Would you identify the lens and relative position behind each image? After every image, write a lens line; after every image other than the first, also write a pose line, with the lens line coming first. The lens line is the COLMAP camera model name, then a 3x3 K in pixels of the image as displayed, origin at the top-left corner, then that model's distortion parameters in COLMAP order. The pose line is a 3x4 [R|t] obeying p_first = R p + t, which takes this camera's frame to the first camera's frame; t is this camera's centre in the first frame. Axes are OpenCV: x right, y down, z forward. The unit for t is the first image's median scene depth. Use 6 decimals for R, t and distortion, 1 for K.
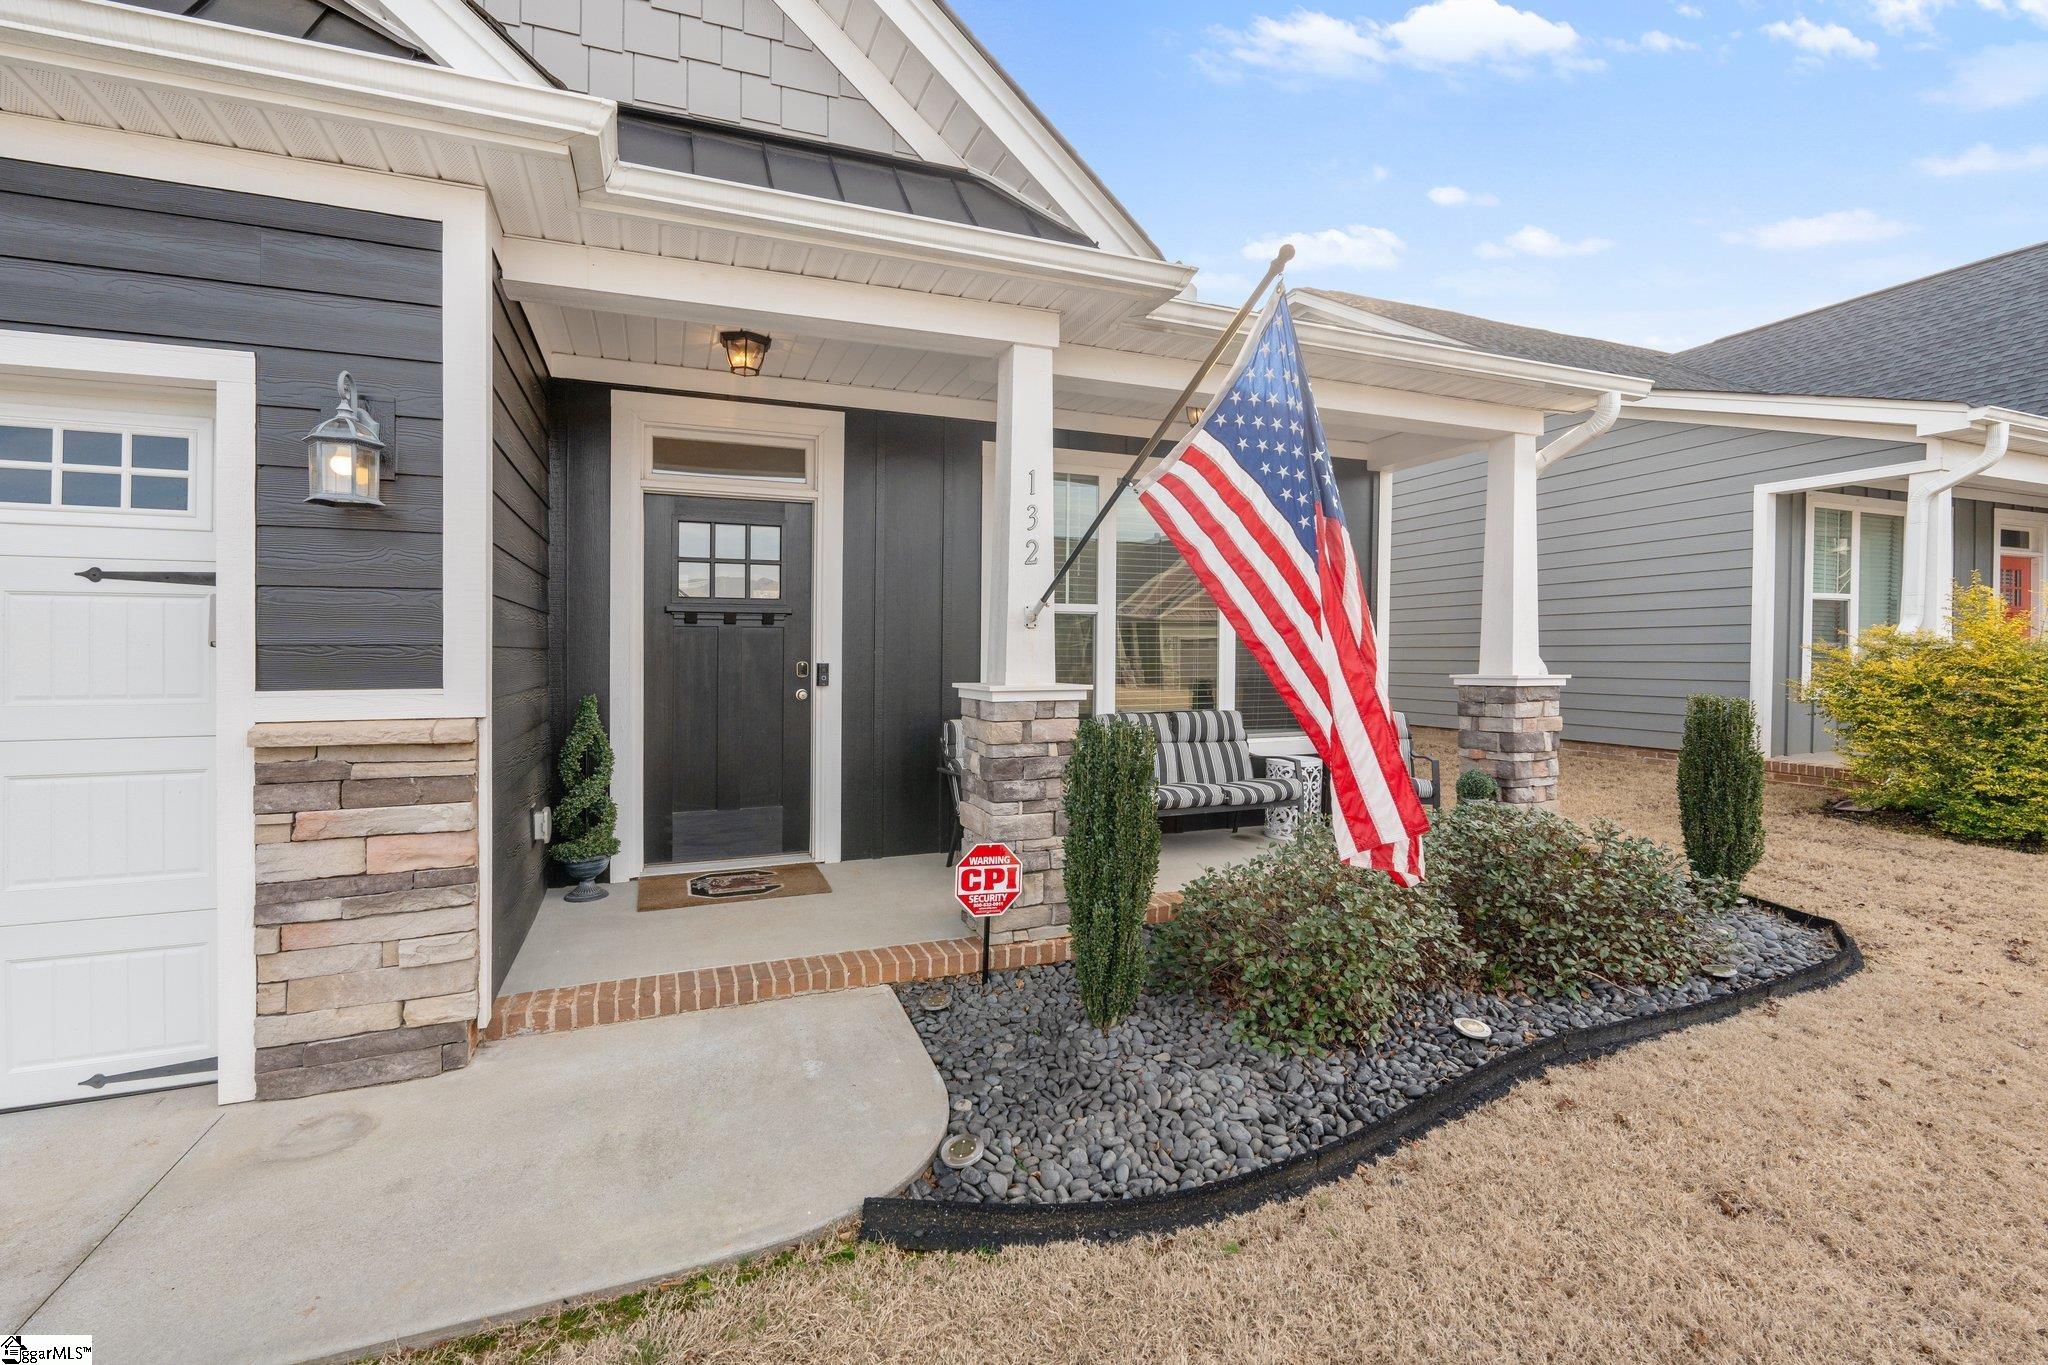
lens RADIAL K [[921.8, 0, 1069.2], [0, 921.8, 642.9], [0, 0, 1]] dist [-0.003152, -0.000633]
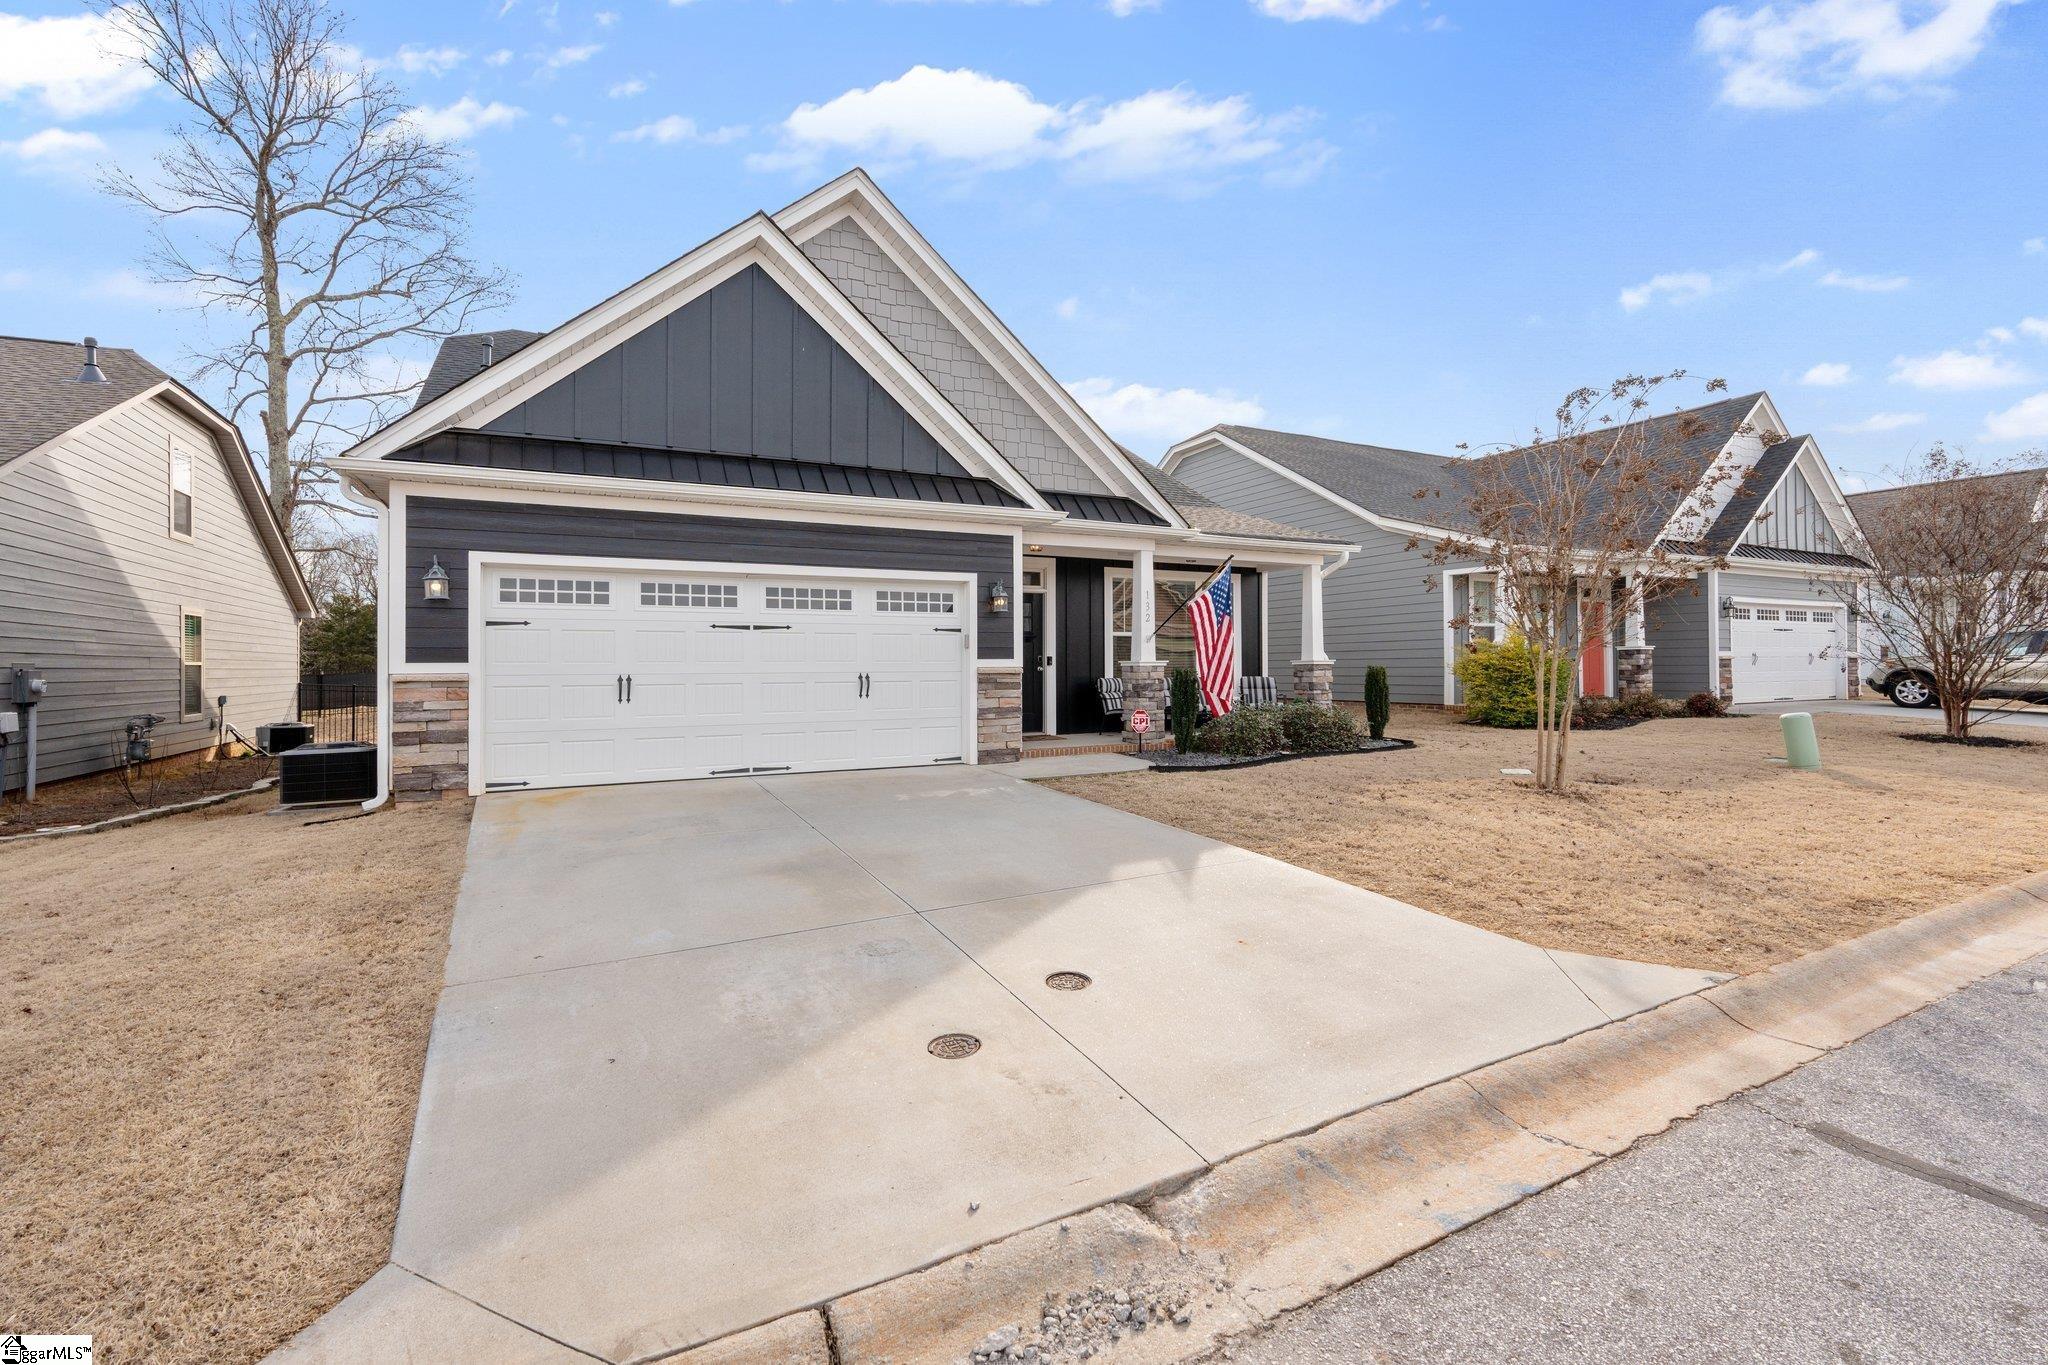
lens RADIAL K [[921.8, 0, 1069.2], [0, 921.8, 642.9], [0, 0, 1]] dist [-0.003152, -0.000633]
pose [[0.994739, -0.006205, 0.102254, -0.632225], [0.008002, 0.999820, -0.017174, 0.037651], [-0.102129, 0.017902, 0.994610, -2.068395]]
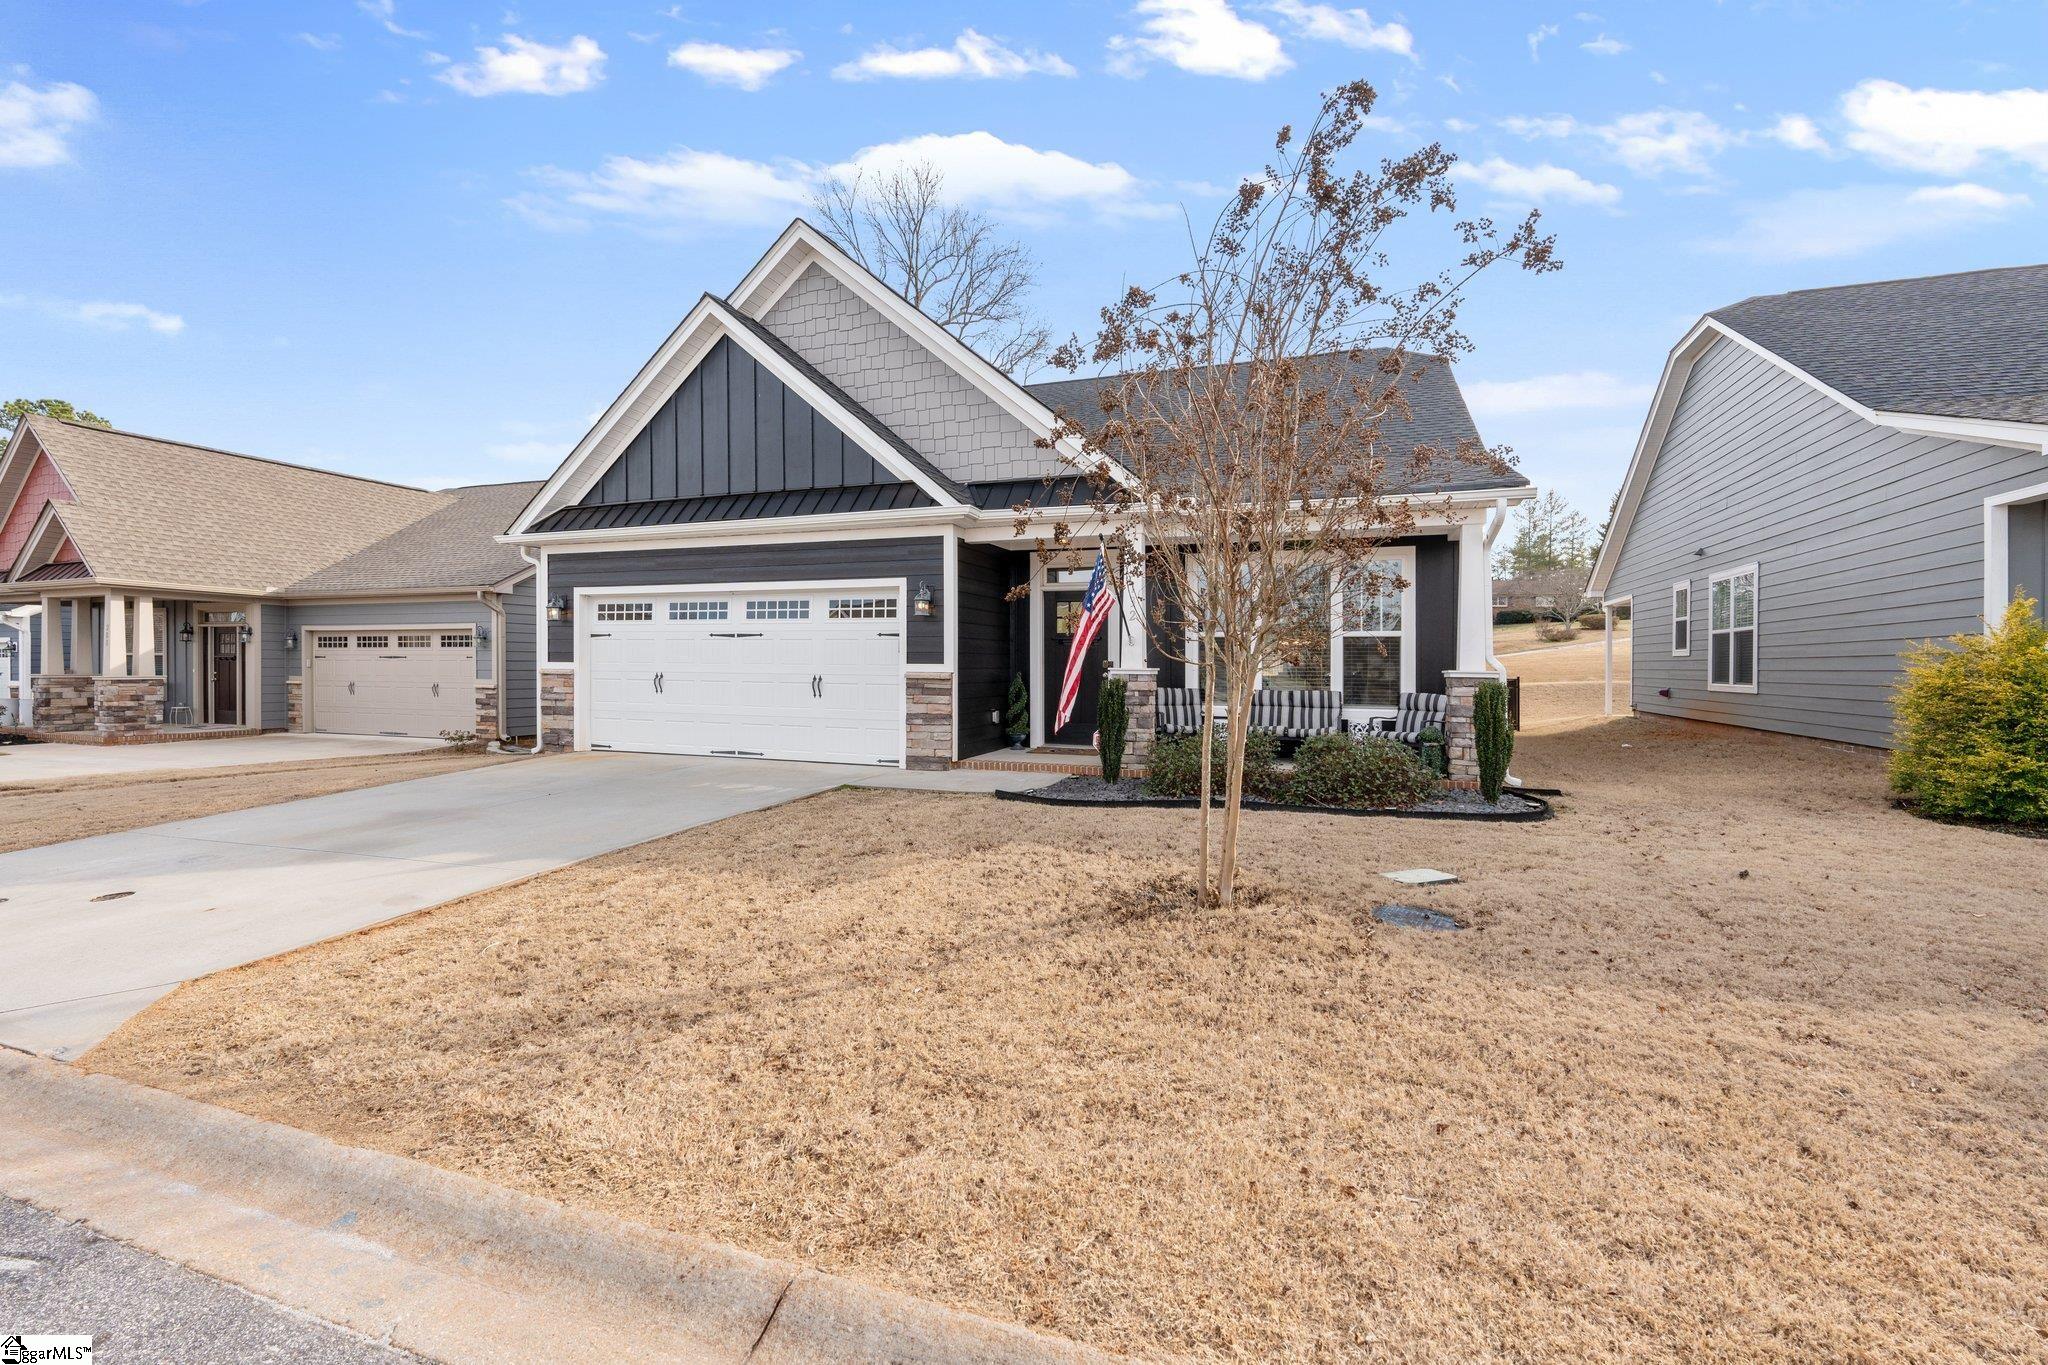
lens RADIAL K [[941.1, 0, 989.7], [0, 941.1, 662.4], [0, 0, 1]] dist [-0.001710, -0.000222]
pose [[0.713383, -0.000595, -0.700774, 1.516775], [-0.005153, 0.999968, -0.006094, 0.049009], [0.700756, 0.007958, 0.713357, -1.122424]]
